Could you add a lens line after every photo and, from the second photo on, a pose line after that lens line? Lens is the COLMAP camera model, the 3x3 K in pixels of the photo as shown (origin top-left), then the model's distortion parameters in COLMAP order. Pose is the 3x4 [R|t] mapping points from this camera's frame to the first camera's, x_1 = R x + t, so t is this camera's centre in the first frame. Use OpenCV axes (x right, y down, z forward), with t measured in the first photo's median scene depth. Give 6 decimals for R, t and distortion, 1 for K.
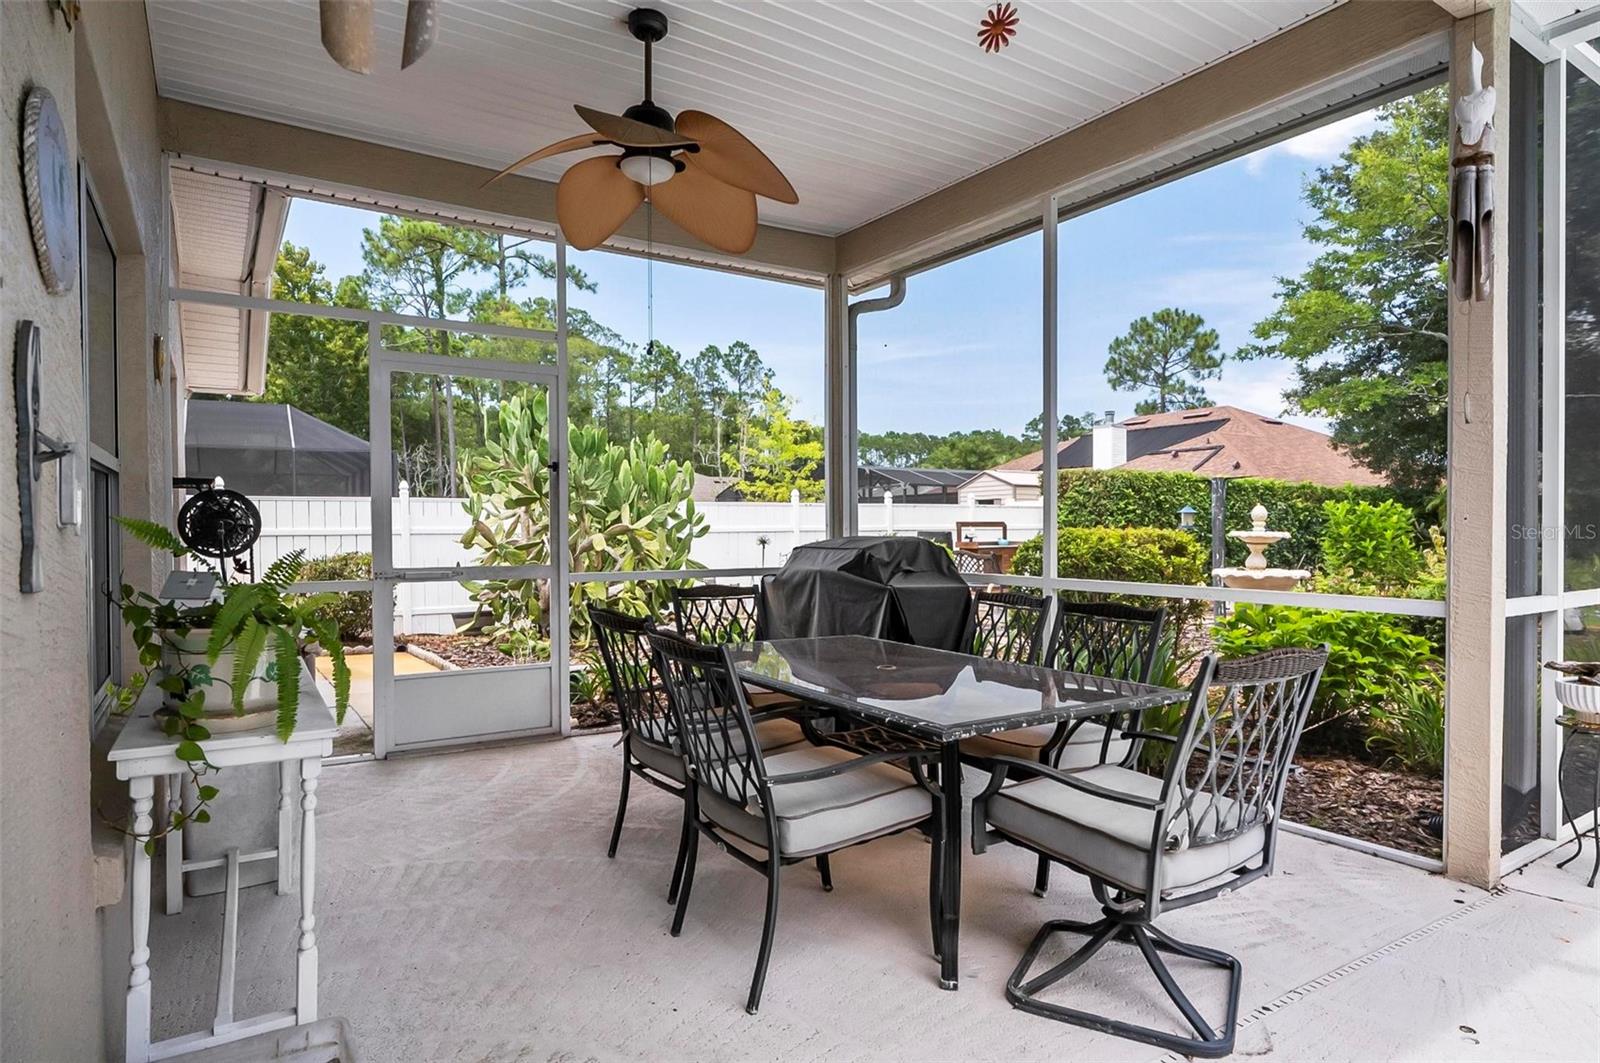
lens RADIAL K [[892.0, 0, 800.0], [0, 892.0, 531.5], [0, 0, 1]] dist [0.001488, 0.000204]
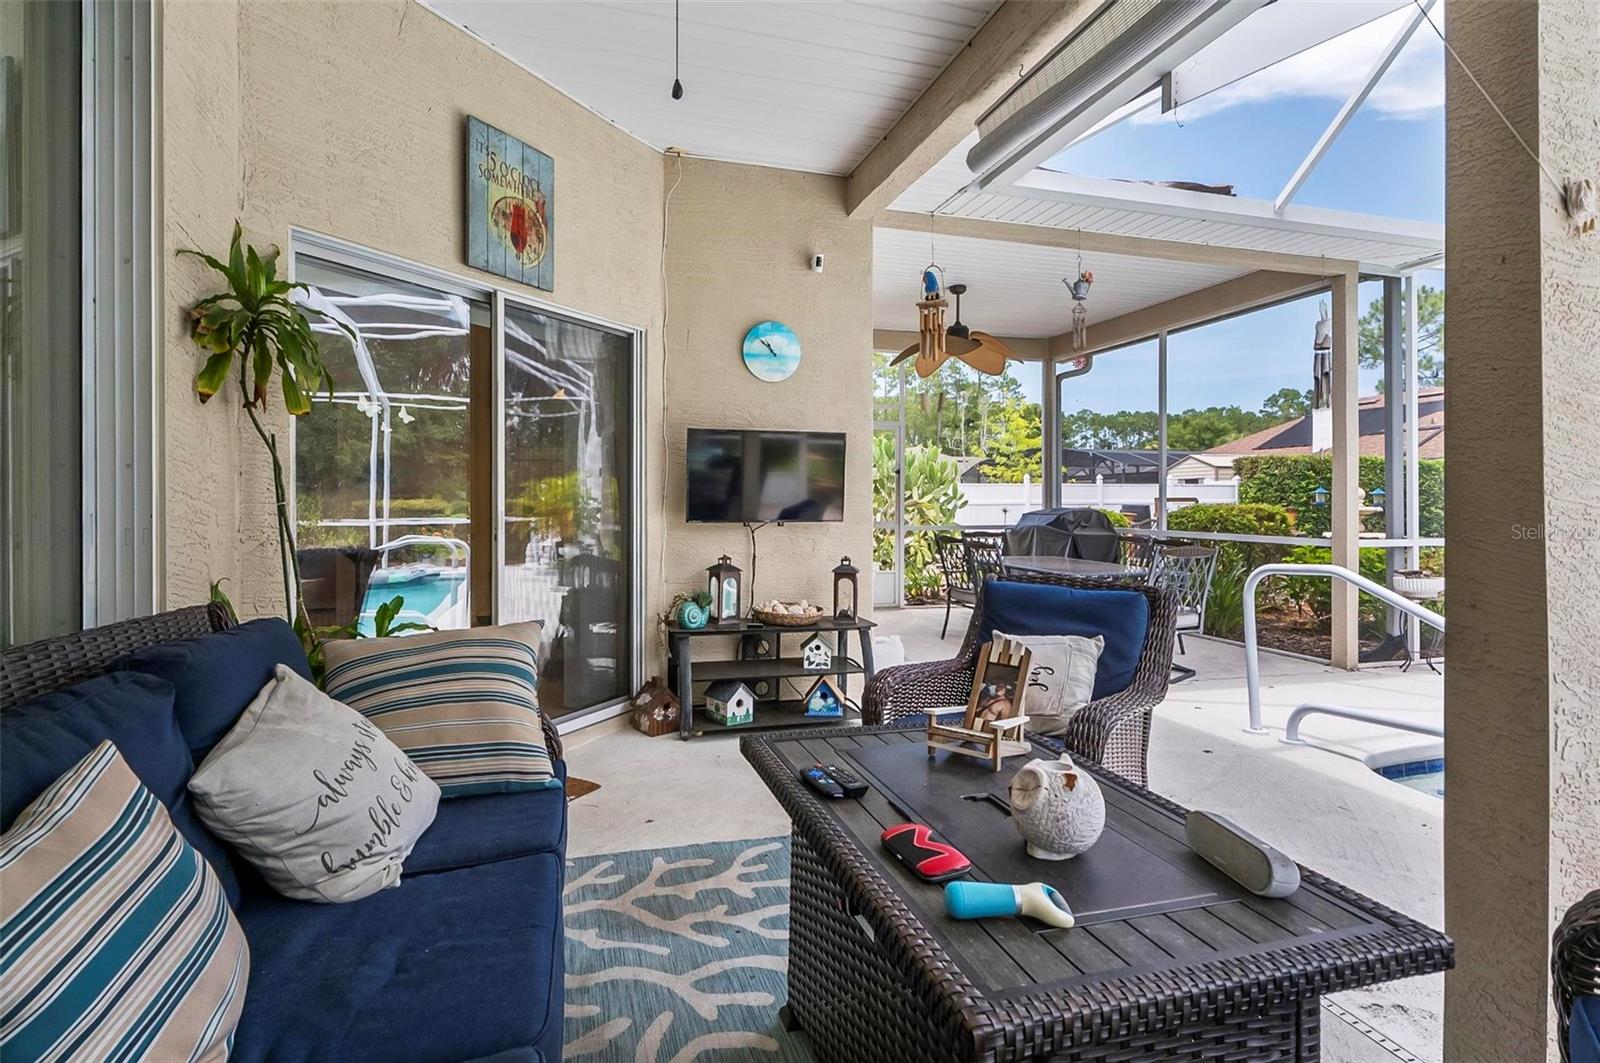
lens RADIAL K [[798.1, 0, 797.7], [0, 798.1, 497.8], [0, 0, 1]] dist [0.001648, 0.000382]
pose [[0.958433, 0.002246, -0.285309, 0.007143], [-0.004189, 0.999972, -0.006201, -0.001204], [0.285287, 0.007139, 0.958416, -0.282252]]
